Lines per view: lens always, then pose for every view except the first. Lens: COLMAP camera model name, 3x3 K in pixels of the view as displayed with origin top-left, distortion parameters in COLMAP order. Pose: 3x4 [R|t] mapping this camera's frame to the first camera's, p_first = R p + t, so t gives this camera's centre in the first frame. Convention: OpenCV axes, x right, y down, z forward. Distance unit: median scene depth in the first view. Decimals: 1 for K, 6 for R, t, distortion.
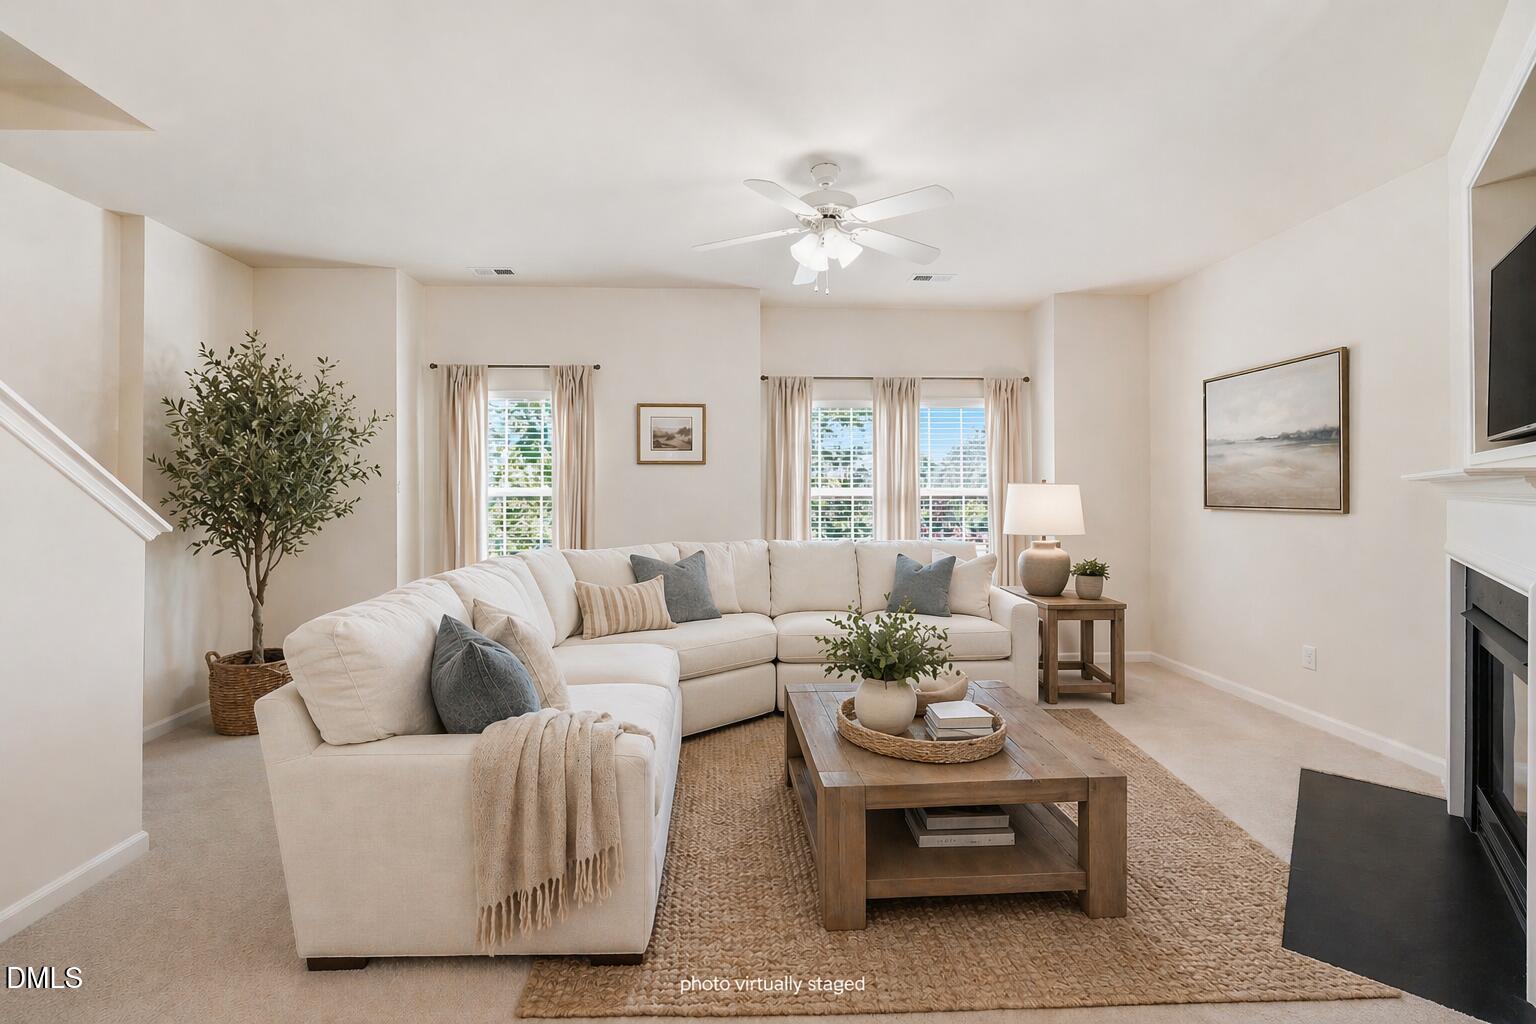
lens RADIAL K [[645.4, 0, 757.9], [0, 645.4, 487.5], [0, 0, 1]] dist [-0.026451, 0.004056]
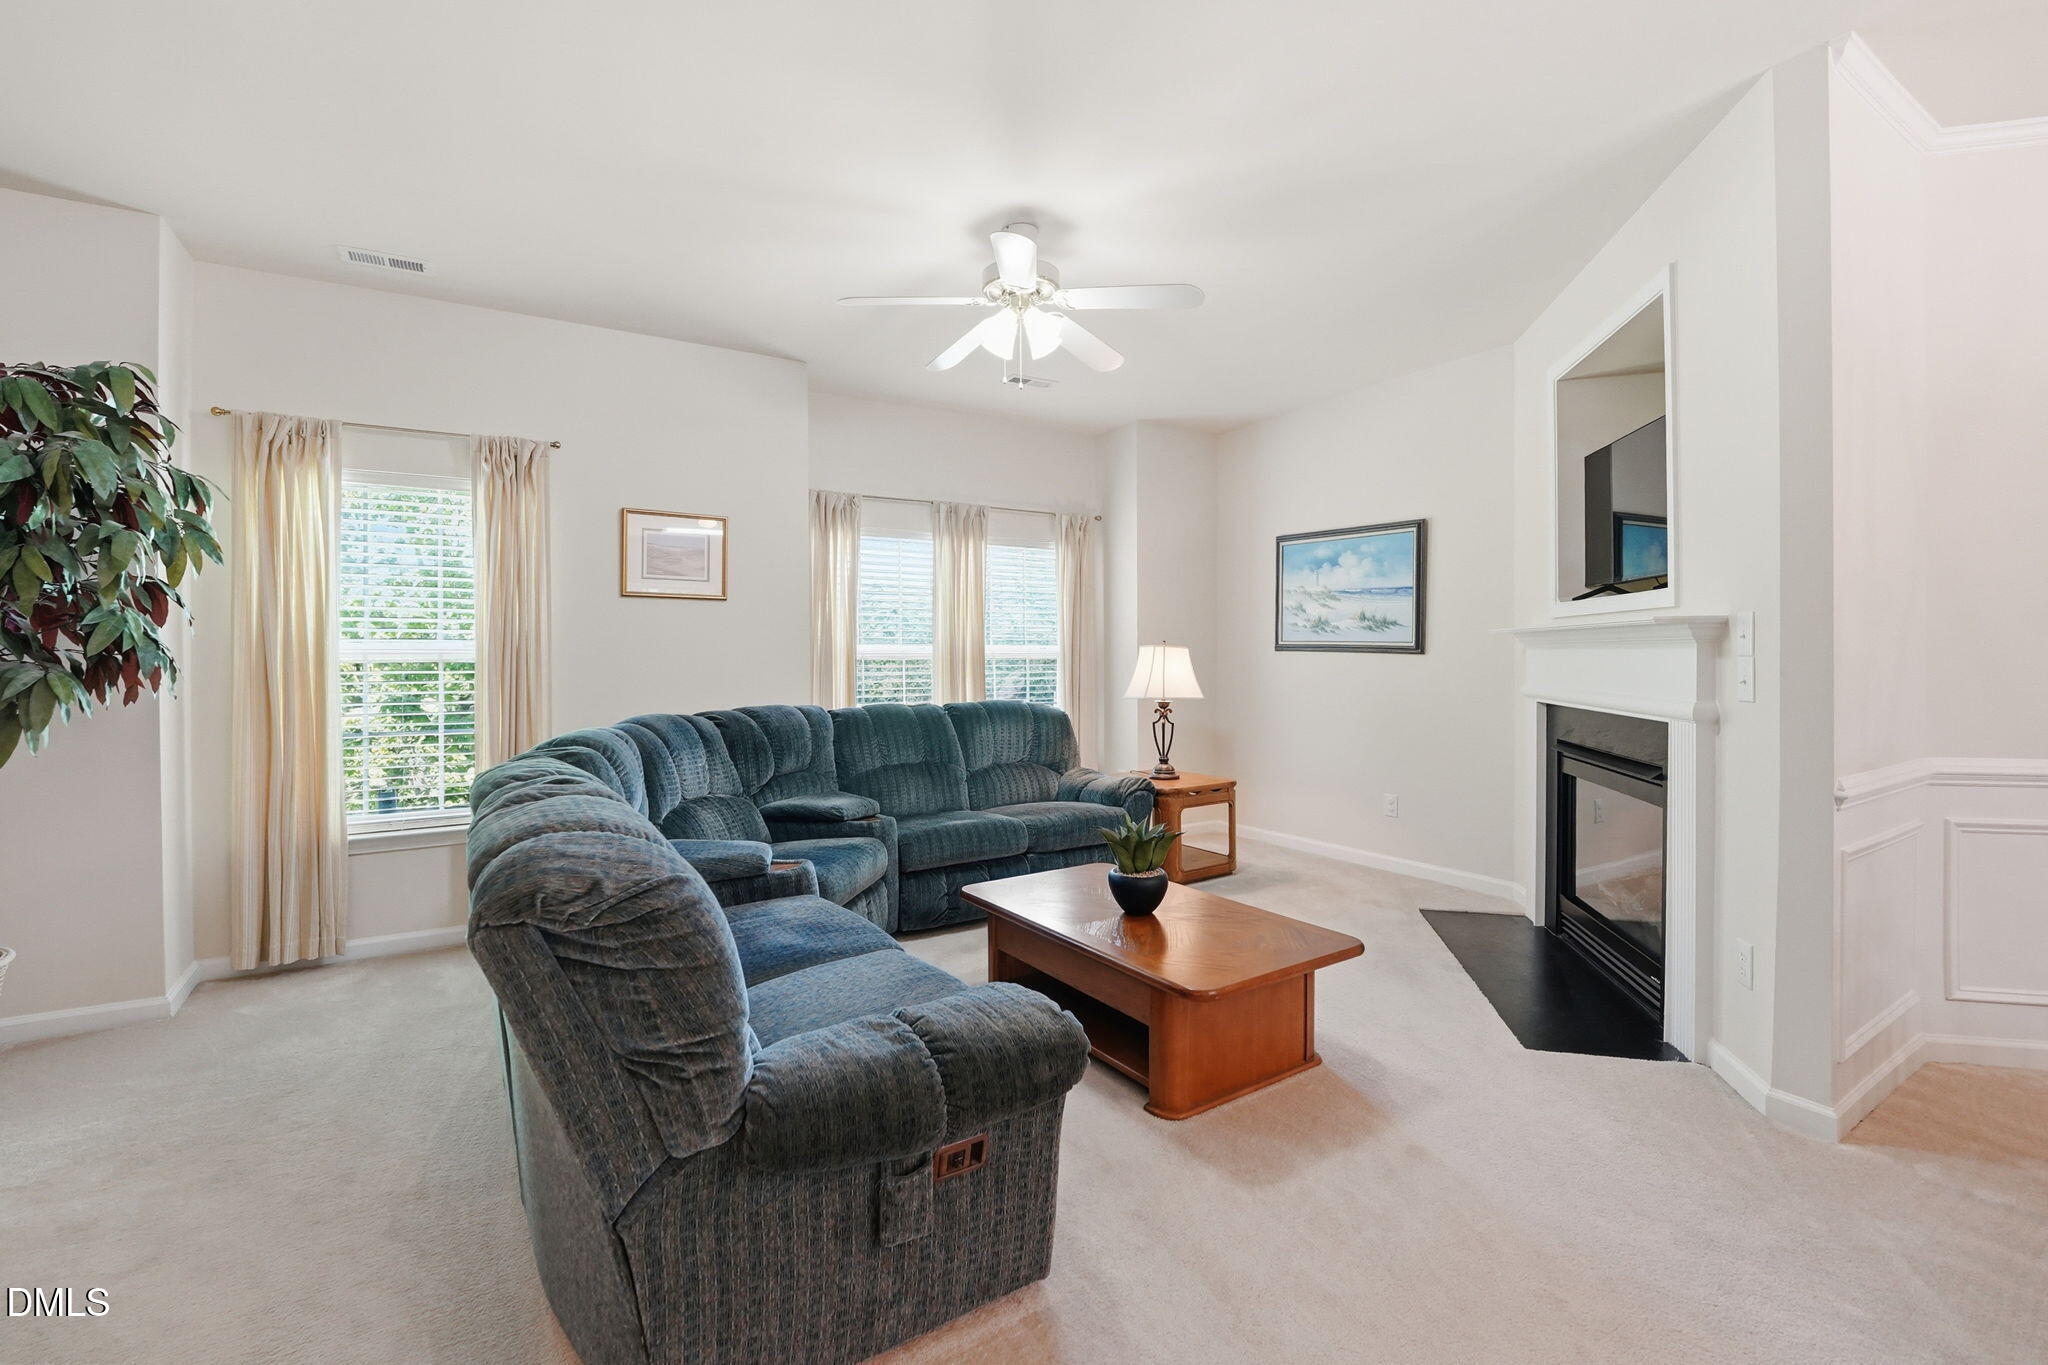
lens RADIAL K [[860.5, 0, 994.5], [0, 860.5, 674.8], [0, 0, 1]] dist [-0.026451, 0.004056]
pose [[0.879534, -0.008886, 0.475753, -0.311614], [-0.003301, 0.999688, 0.024774, 0.016669], [-0.475824, -0.023360, 0.879230, 0.061511]]
